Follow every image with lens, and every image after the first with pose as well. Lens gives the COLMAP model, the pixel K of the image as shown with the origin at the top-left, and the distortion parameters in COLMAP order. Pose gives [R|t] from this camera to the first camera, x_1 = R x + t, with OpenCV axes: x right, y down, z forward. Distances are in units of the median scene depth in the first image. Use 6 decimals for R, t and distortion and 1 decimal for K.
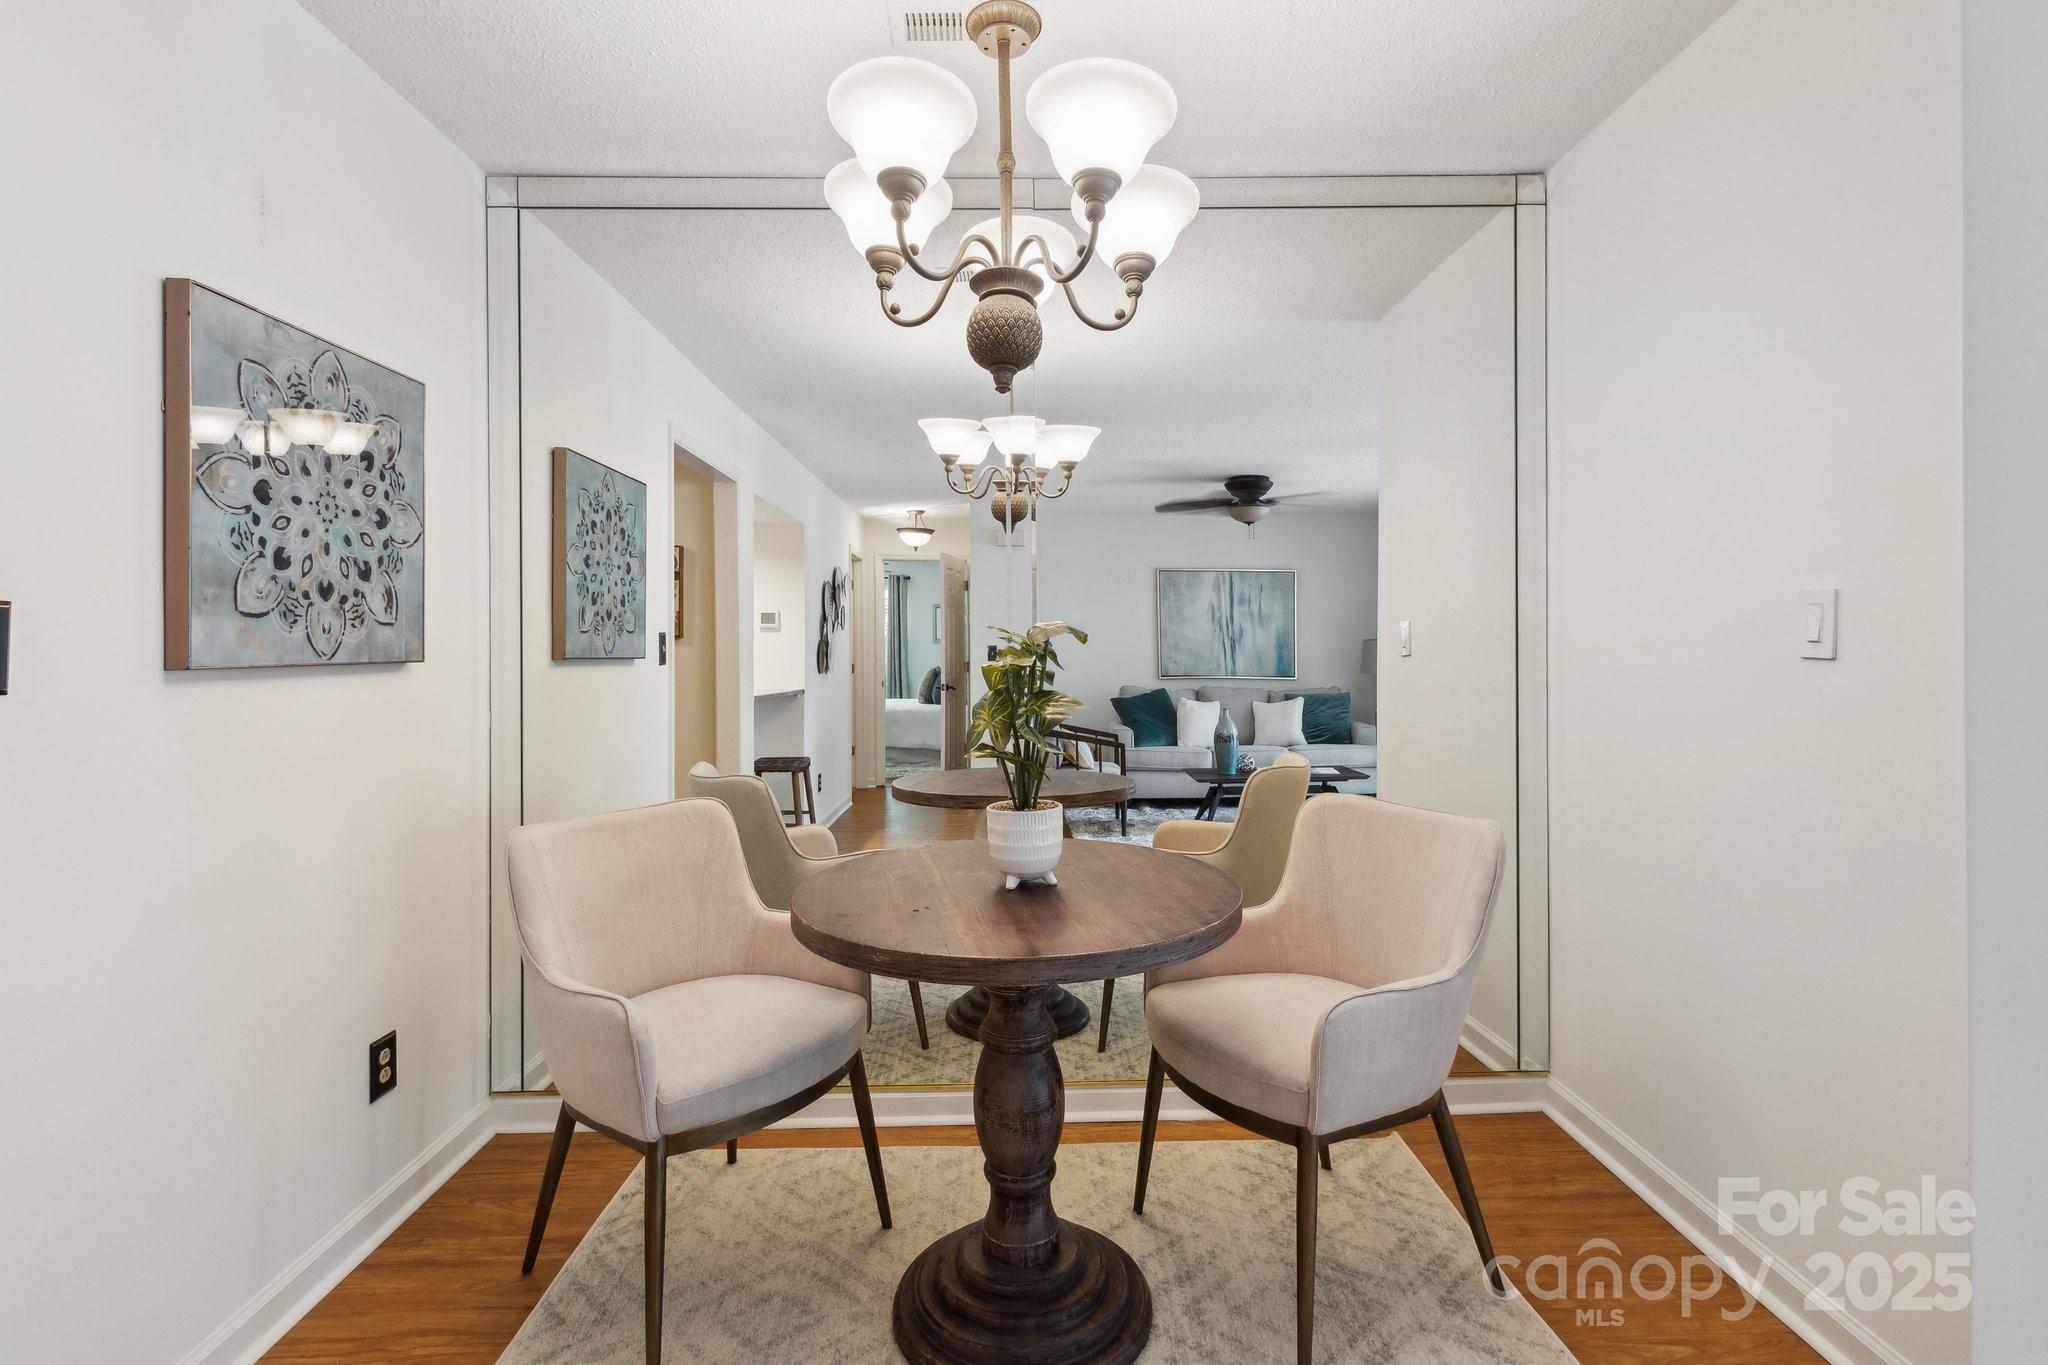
lens RADIAL K [[965.0, 0, 1032.4], [0, 965.0, 646.5], [0, 0, 1]] dist [0.000107, 0.001084]
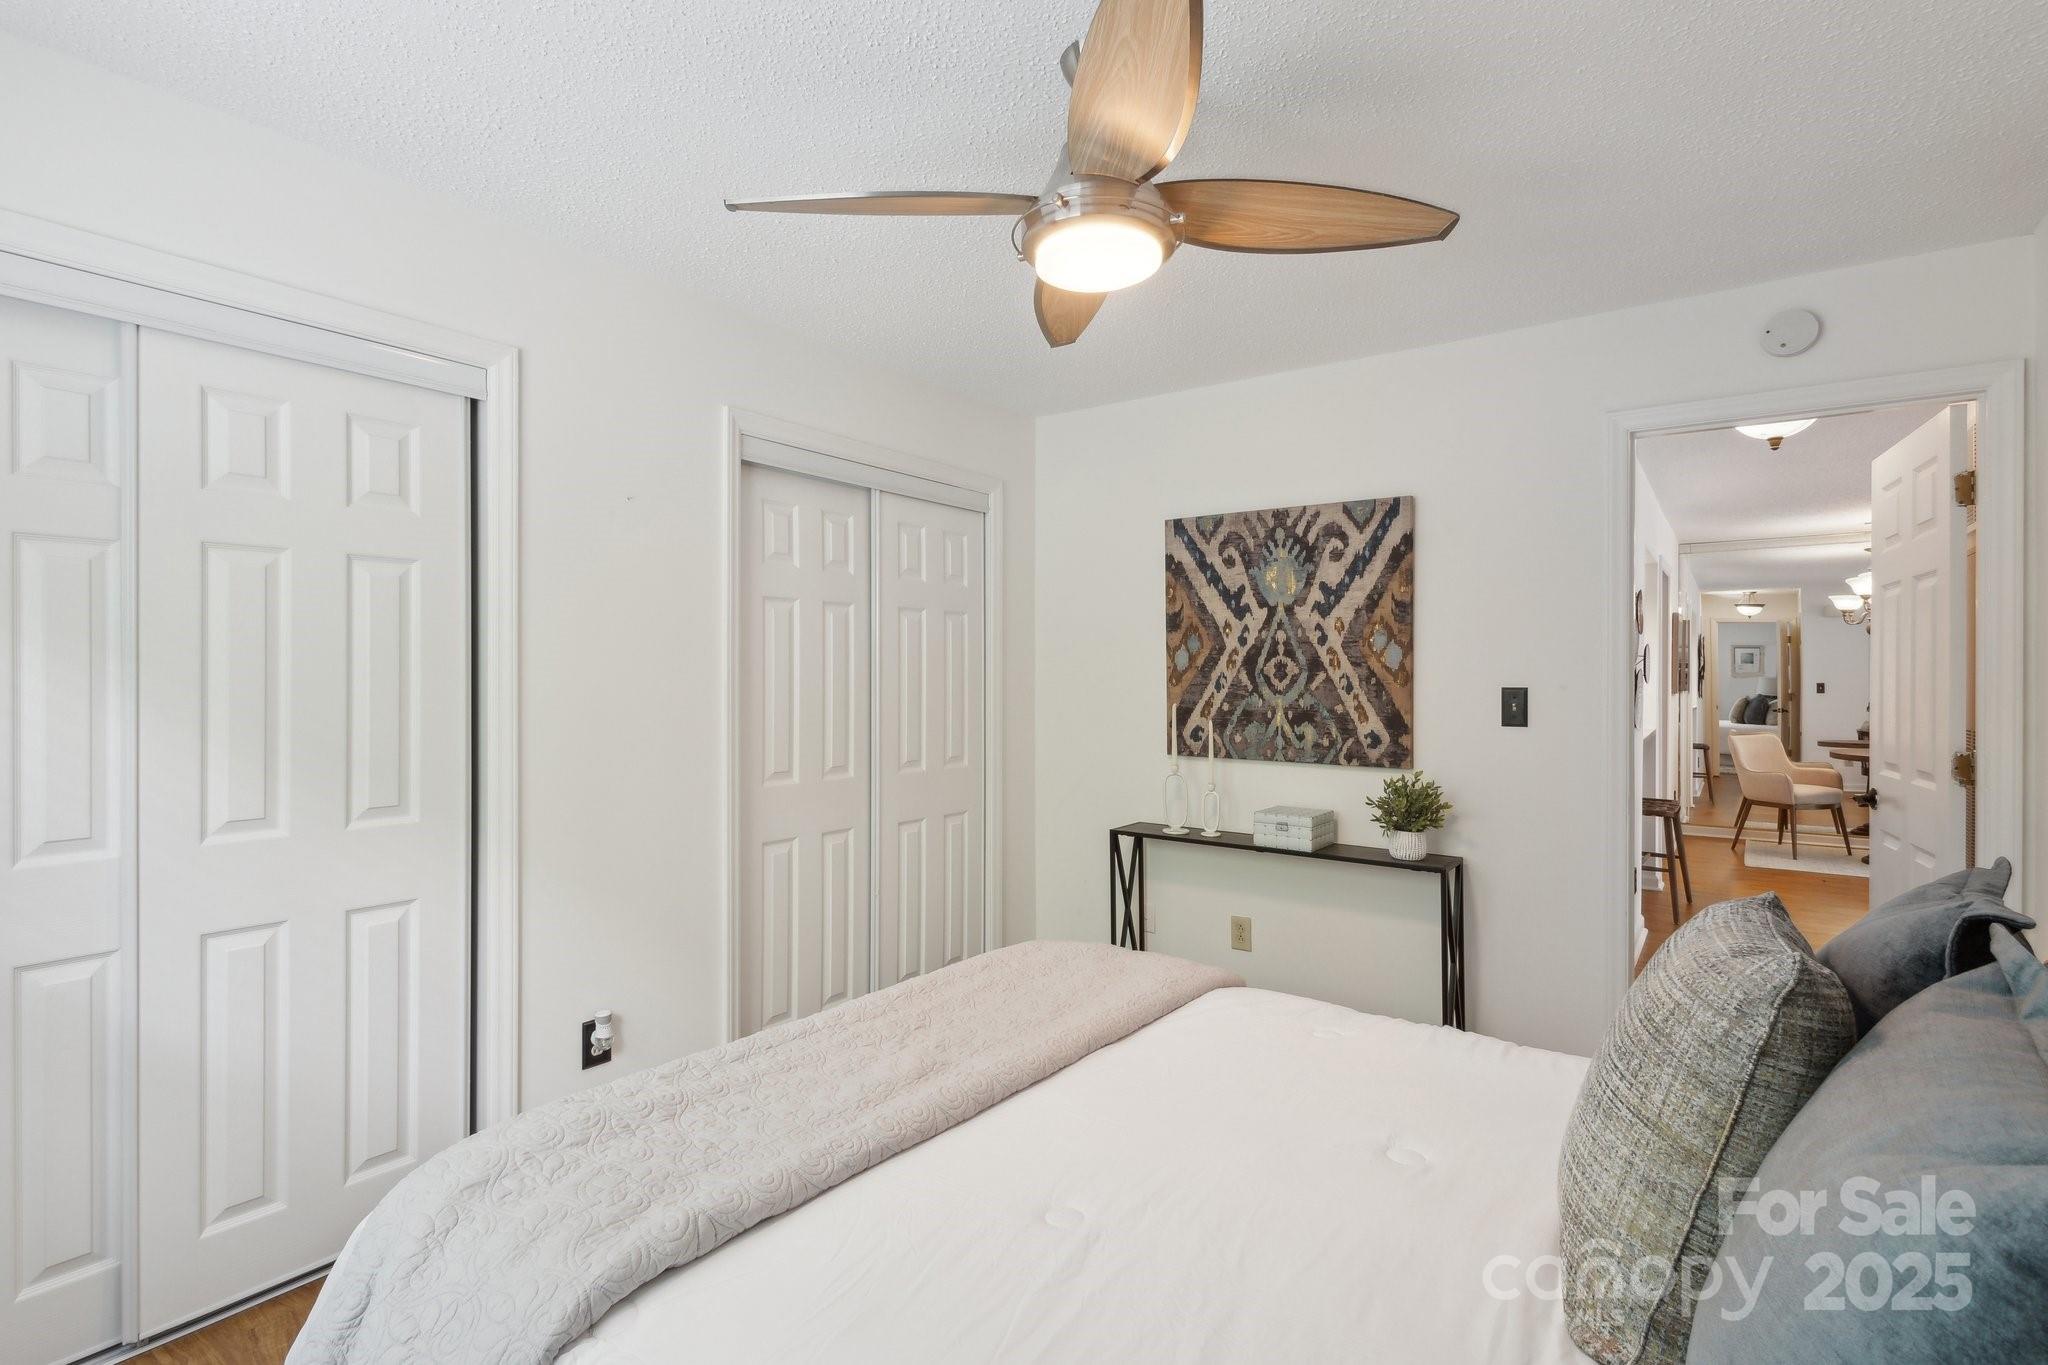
lens RADIAL K [[965.0, 0, 1042.6], [0, 965.0, 662.6], [0, 0, 1]] dist [0.000107, 0.001084]
pose [[0.797928, -0.006098, -0.602722, -0.345677], [-0.001744, 0.999921, -0.012425, -0.034853], [0.602750, 0.010965, 0.797854, -3.193246]]
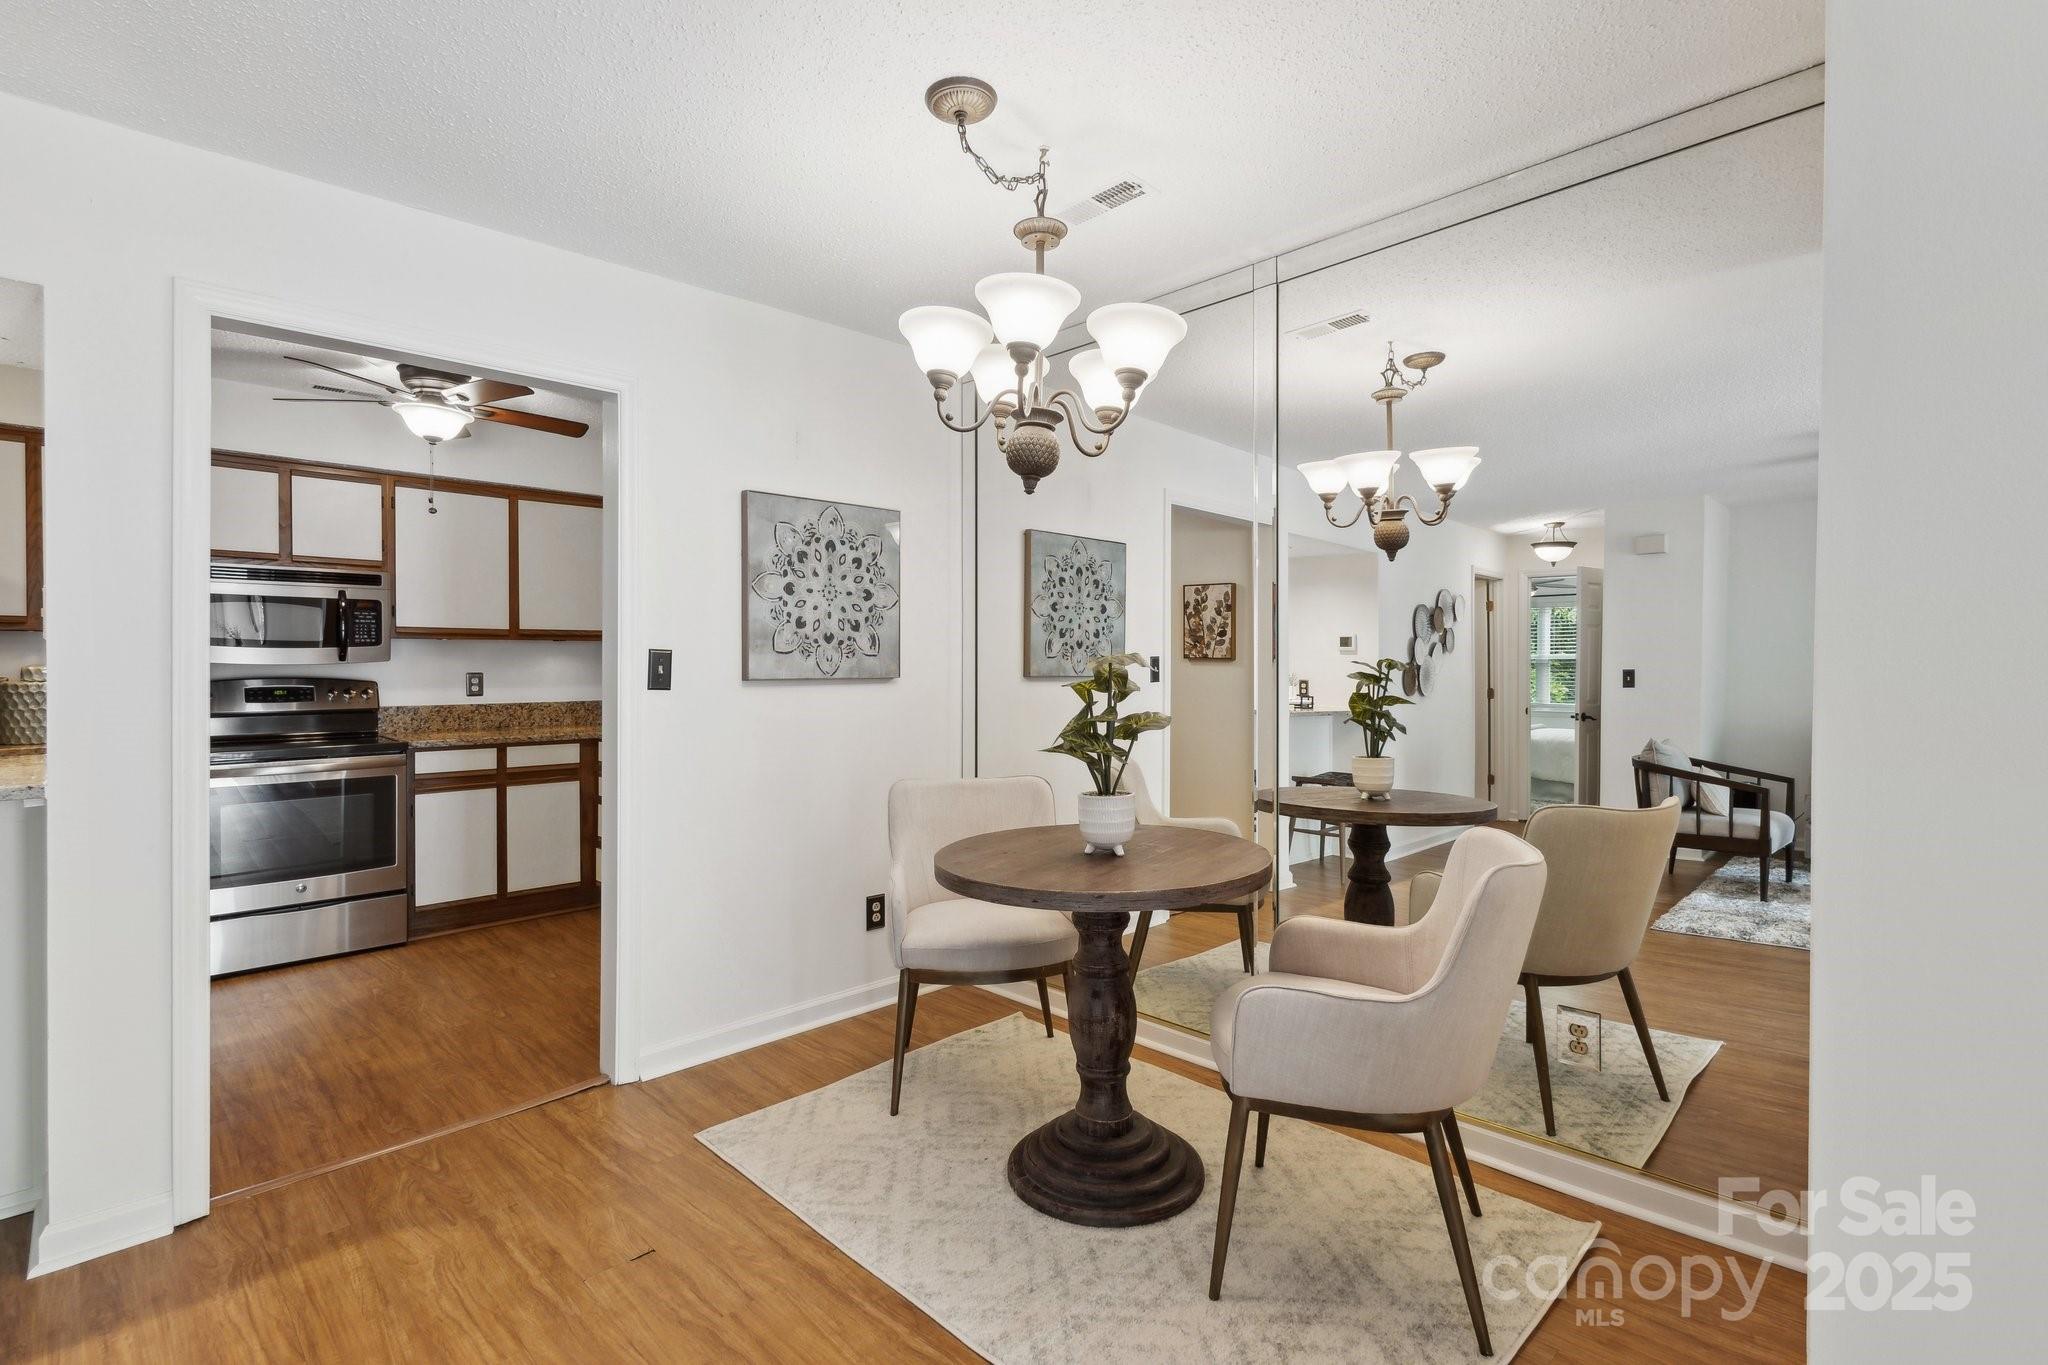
lens RADIAL K [[965.0, 0, 1023.5], [0, 965.0, 669.3], [0, 0, 1]] dist [0.000107, 0.001084]
pose [[0.688379, 0.007525, -0.725312, 0.695183], [-0.002978, 0.999967, 0.007548, -0.011369], [0.725345, -0.003036, 0.688378, 0.007472]]
